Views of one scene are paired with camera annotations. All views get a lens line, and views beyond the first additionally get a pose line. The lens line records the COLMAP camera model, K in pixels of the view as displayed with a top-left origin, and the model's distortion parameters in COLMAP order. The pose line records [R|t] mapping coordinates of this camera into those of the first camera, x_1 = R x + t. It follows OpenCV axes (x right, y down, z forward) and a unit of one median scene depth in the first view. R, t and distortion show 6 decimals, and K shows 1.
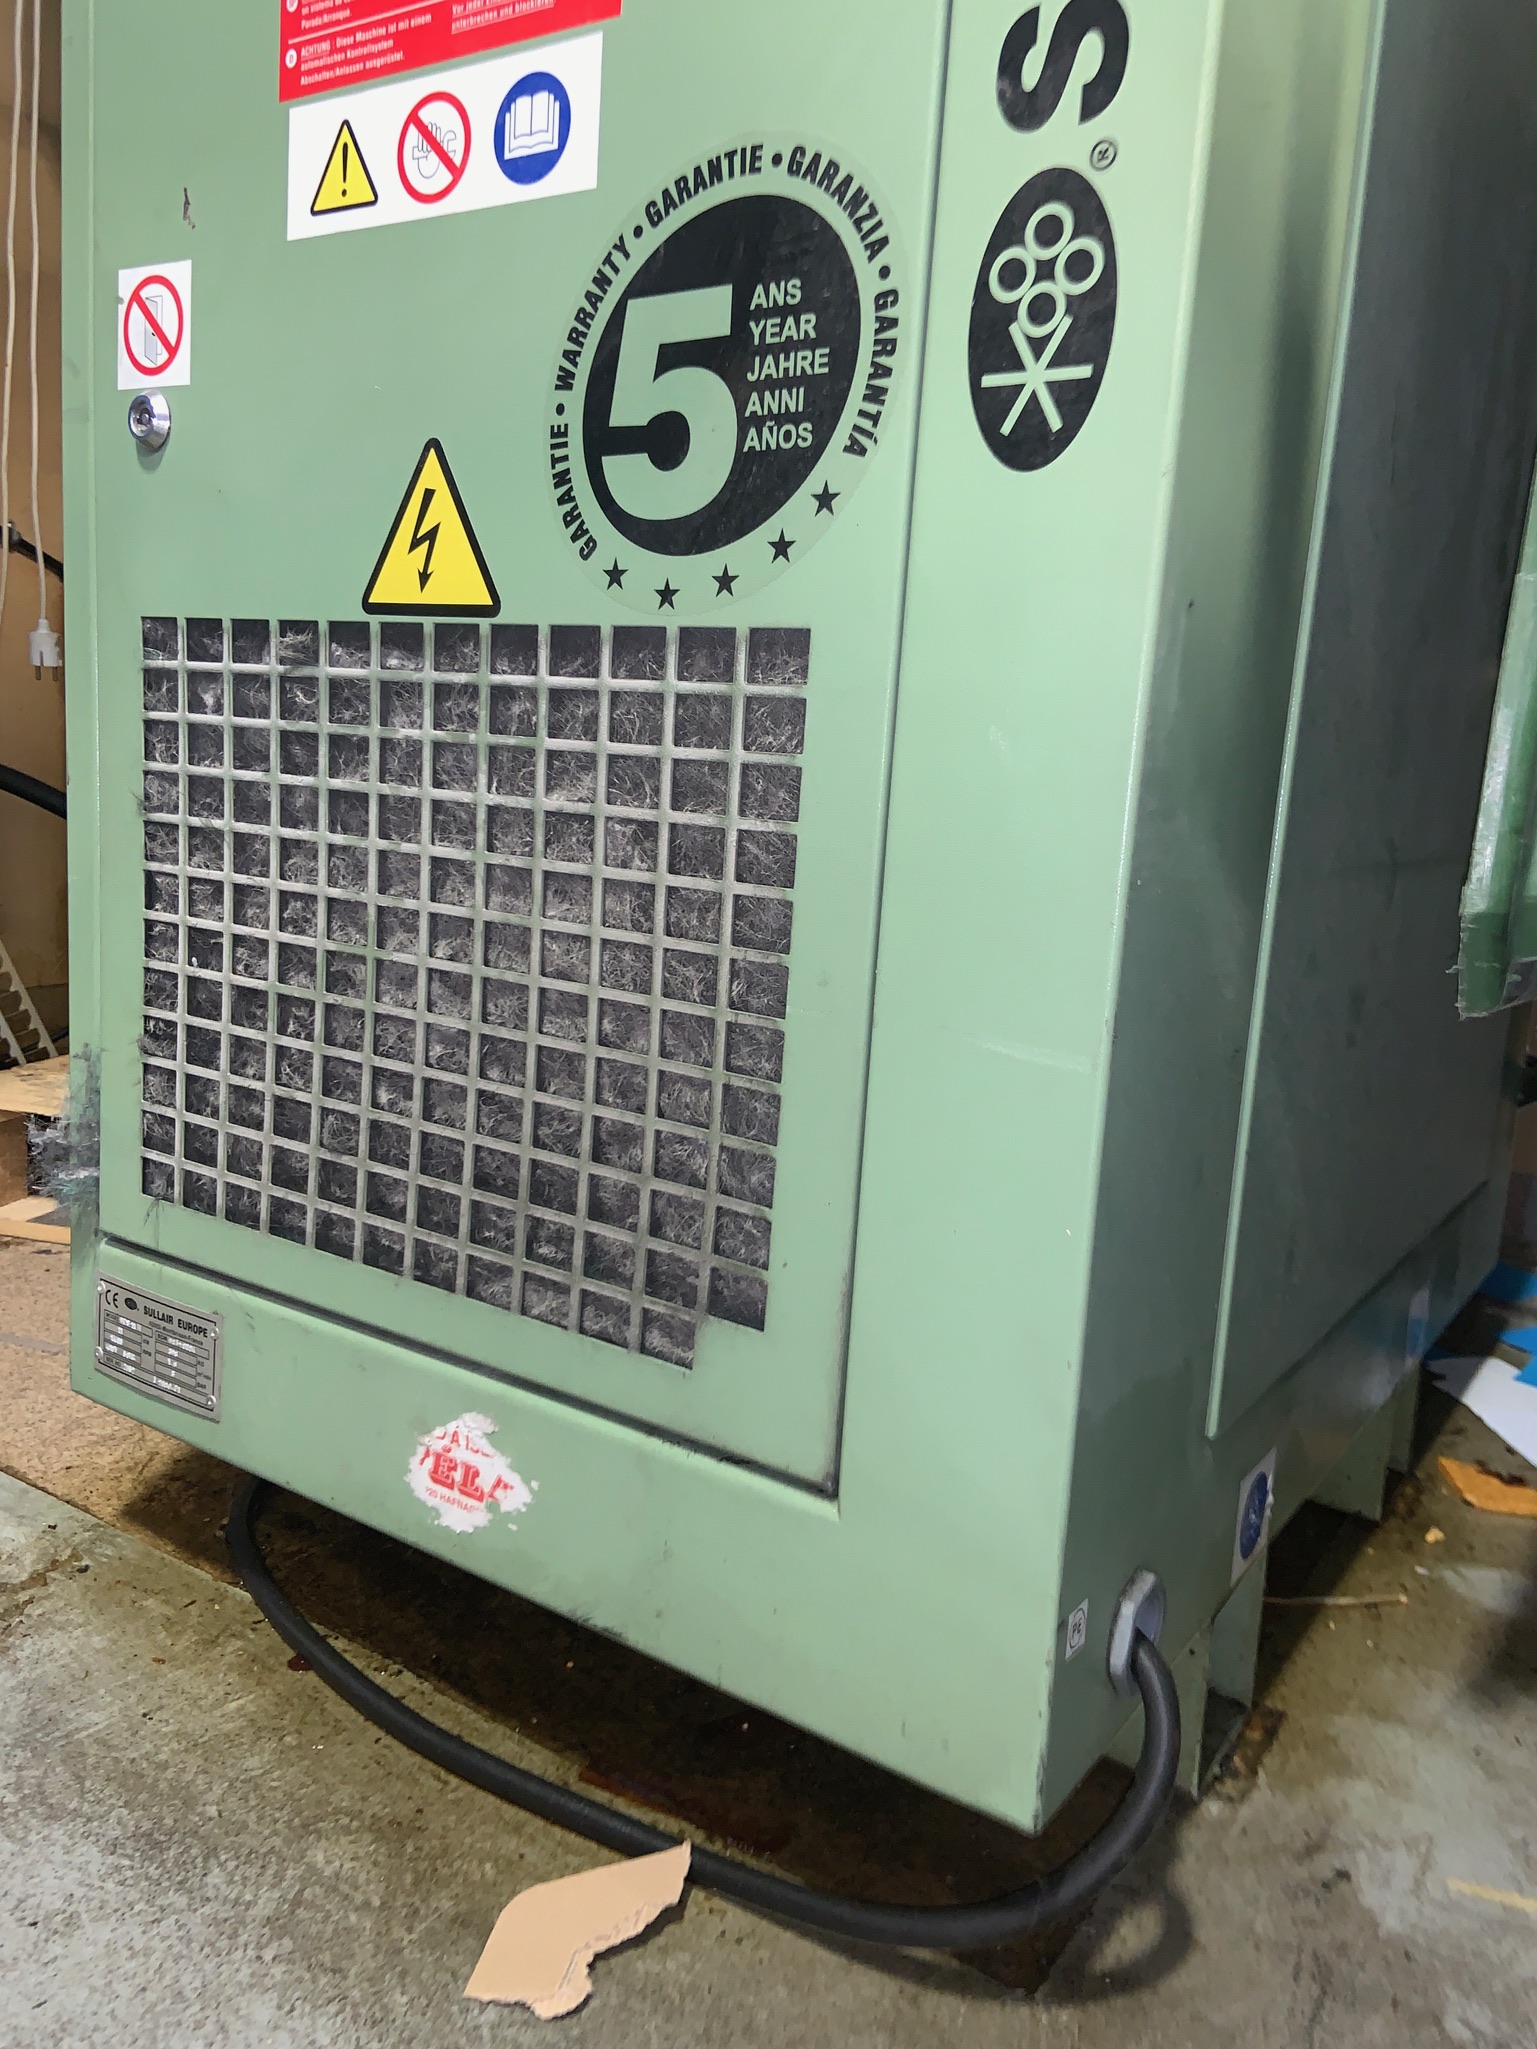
lens RADIAL K [[1552.8, 0, 771.6], [0, 1552.8, 1036.8], [0, 0, 1]] dist [0.119494, -0.152118]
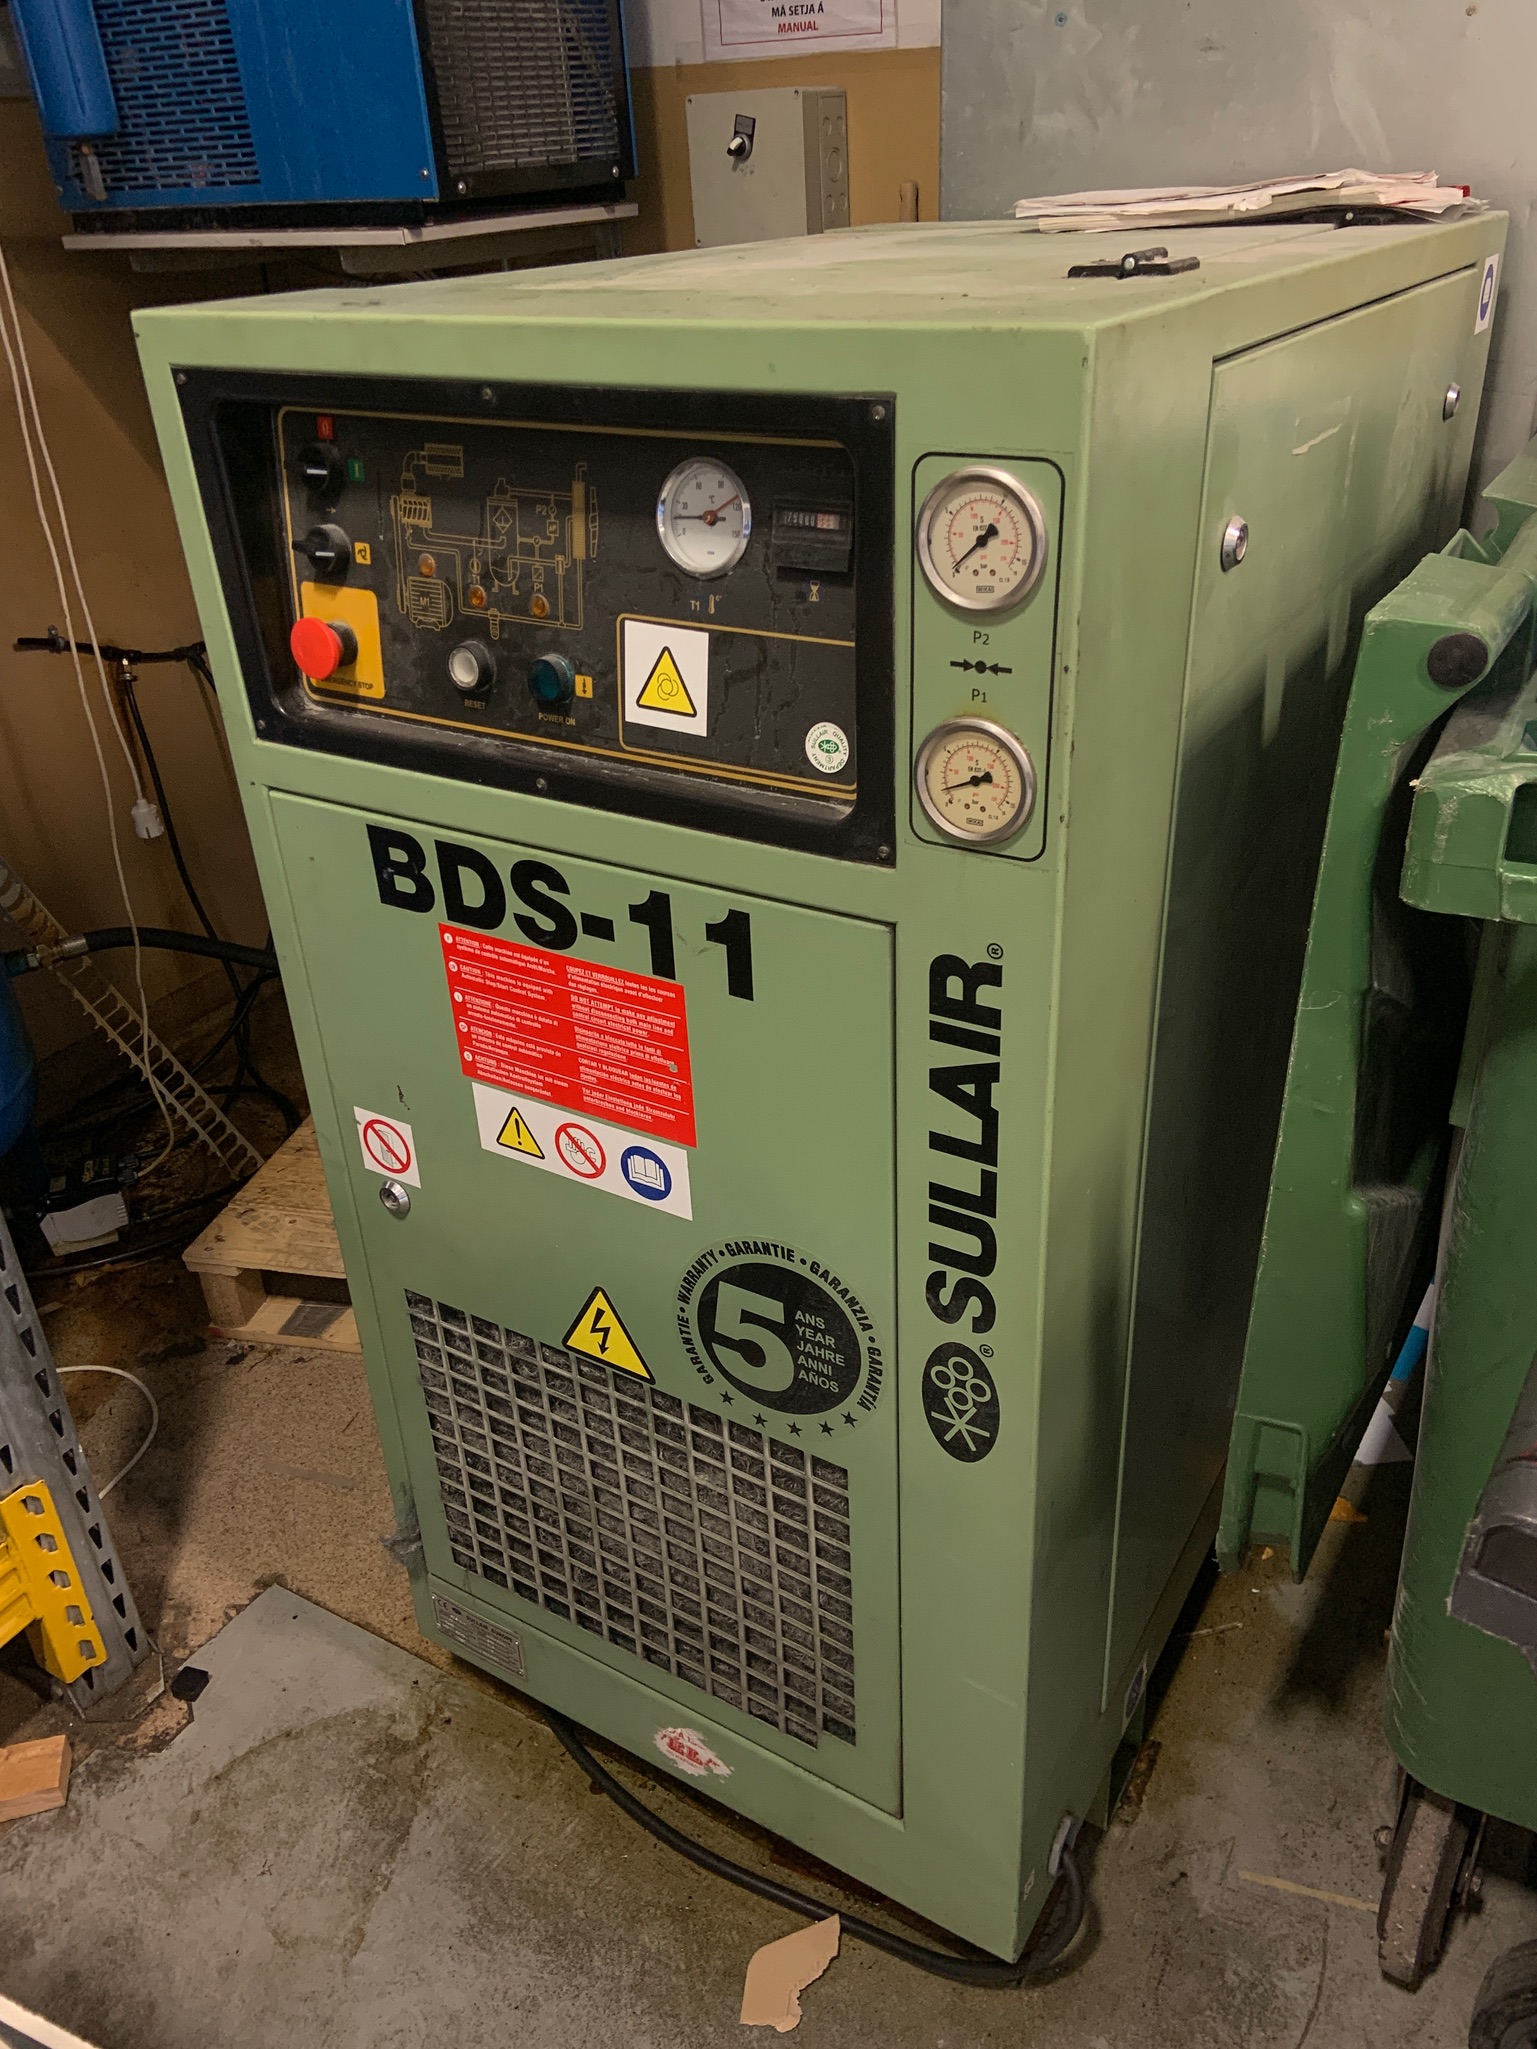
lens RADIAL K [[1552.8, 0, 787.7], [0, 1552.8, 1015.9], [0, 0, 1]] dist [0.119494, -0.152118]
pose [[0.993591, -0.112673, -0.009003, 0.028230], [0.109293, 0.937346, 0.330814, -1.202935], [-0.028834, -0.329678, 0.943653, -0.467024]]
